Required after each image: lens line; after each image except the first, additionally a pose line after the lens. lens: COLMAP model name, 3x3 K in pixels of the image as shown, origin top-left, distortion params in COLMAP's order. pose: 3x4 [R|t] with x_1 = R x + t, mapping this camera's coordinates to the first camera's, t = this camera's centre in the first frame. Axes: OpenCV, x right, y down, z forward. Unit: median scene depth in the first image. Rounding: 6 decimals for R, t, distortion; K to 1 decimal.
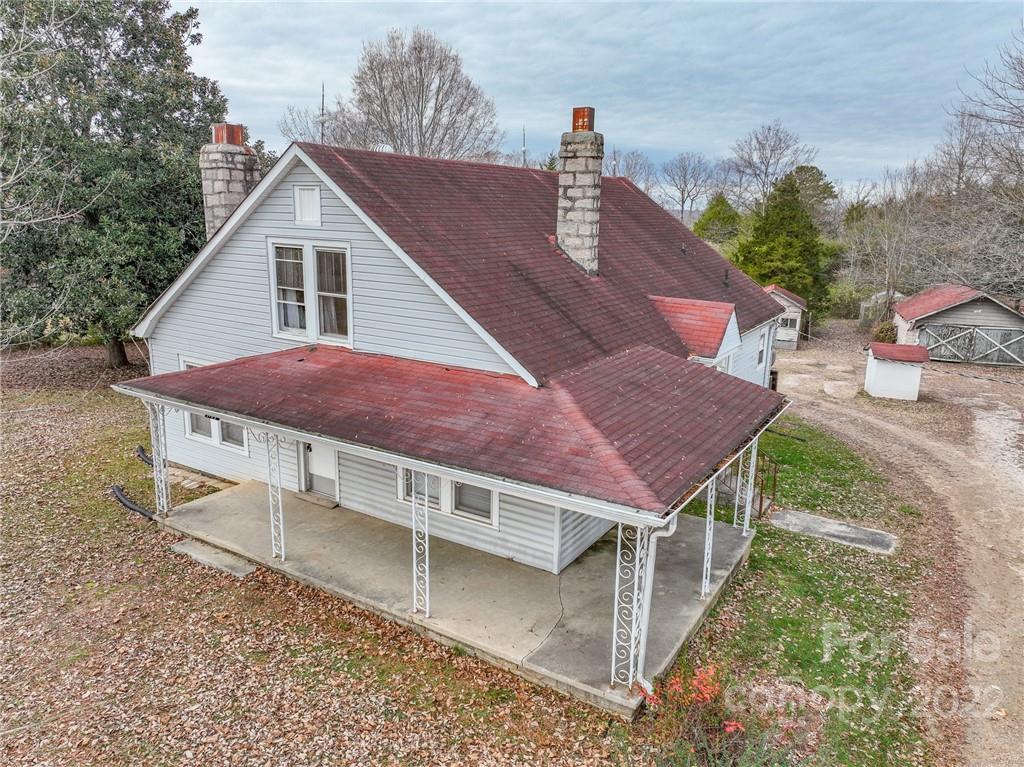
lens RADIAL K [[720.5, 0, 511.3], [0, 720.5, 382.6], [0, 0, 1]] dist [-0.001018, 0.016426]
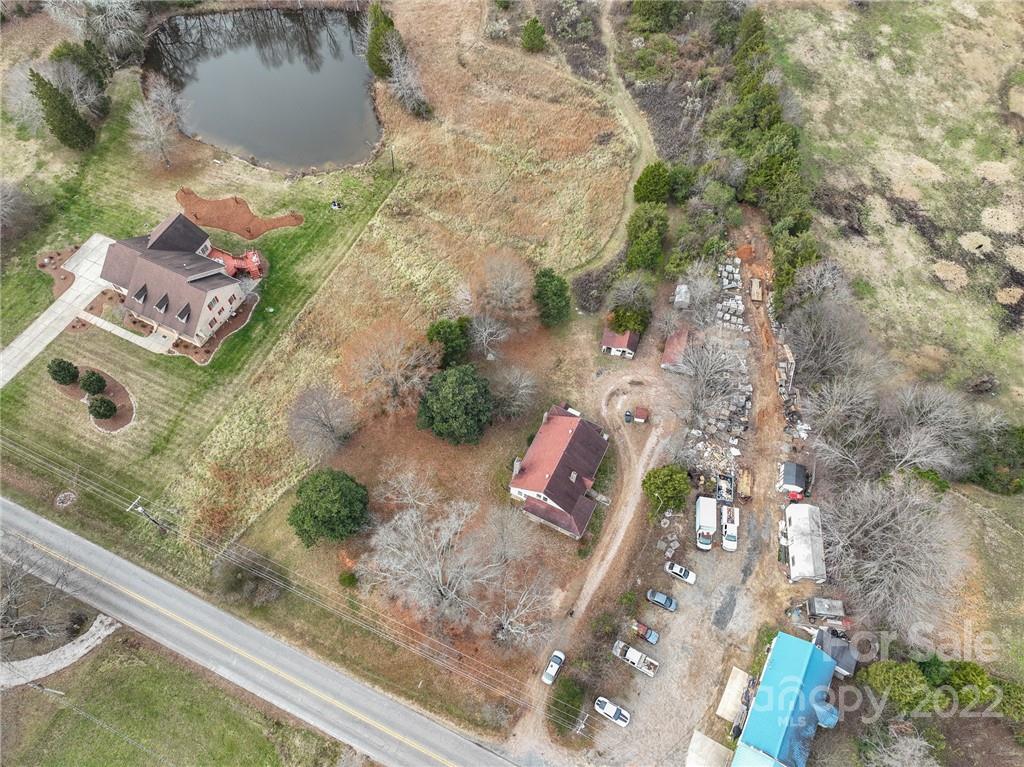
lens RADIAL K [[720.5, 0, 510.1], [0, 720.5, 380.2], [0, 0, 1]] dist [-0.001018, 0.016426]
pose [[0.995484, -0.080056, 0.051017, -0.929418], [0.017914, 0.686185, 0.727207, -6.912728], [-0.093225, -0.723009, 0.684520, -3.591849]]
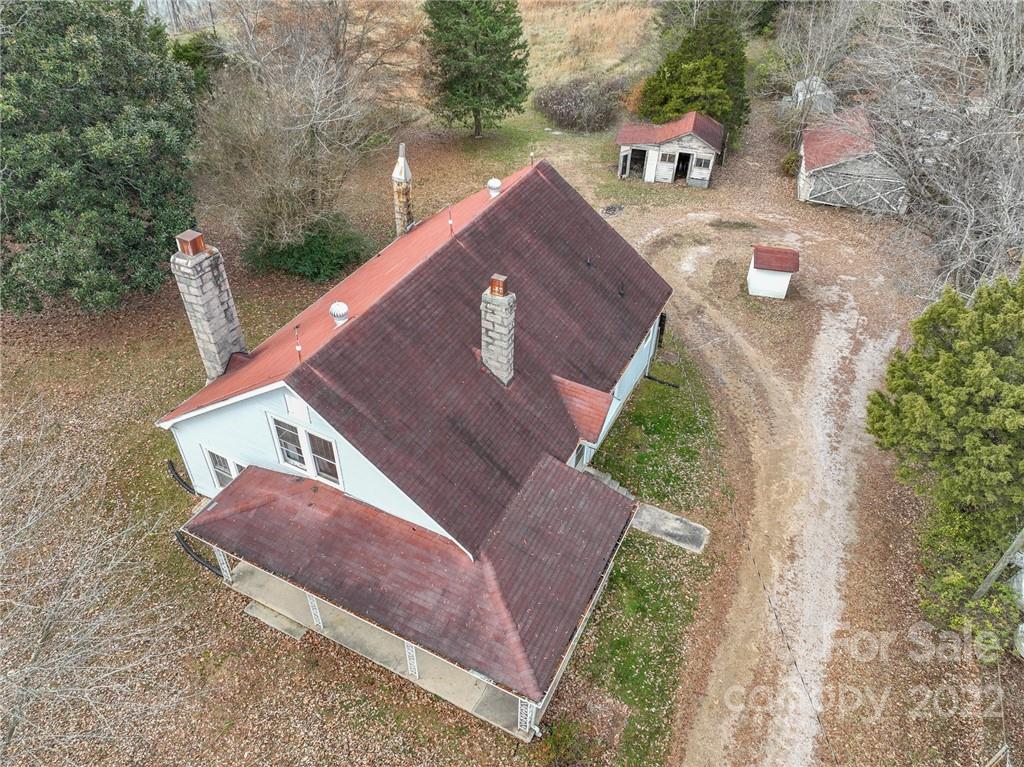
lens RADIAL K [[720.5, 0, 510.8], [0, 720.5, 385.3], [0, 0, 1]] dist [-0.001018, 0.016426]
pose [[0.995727, -0.060076, 0.070127, 0.023529], [0.022214, 0.892971, 0.449565, -0.821355], [-0.089629, -0.446086, 0.890491, -0.209987]]
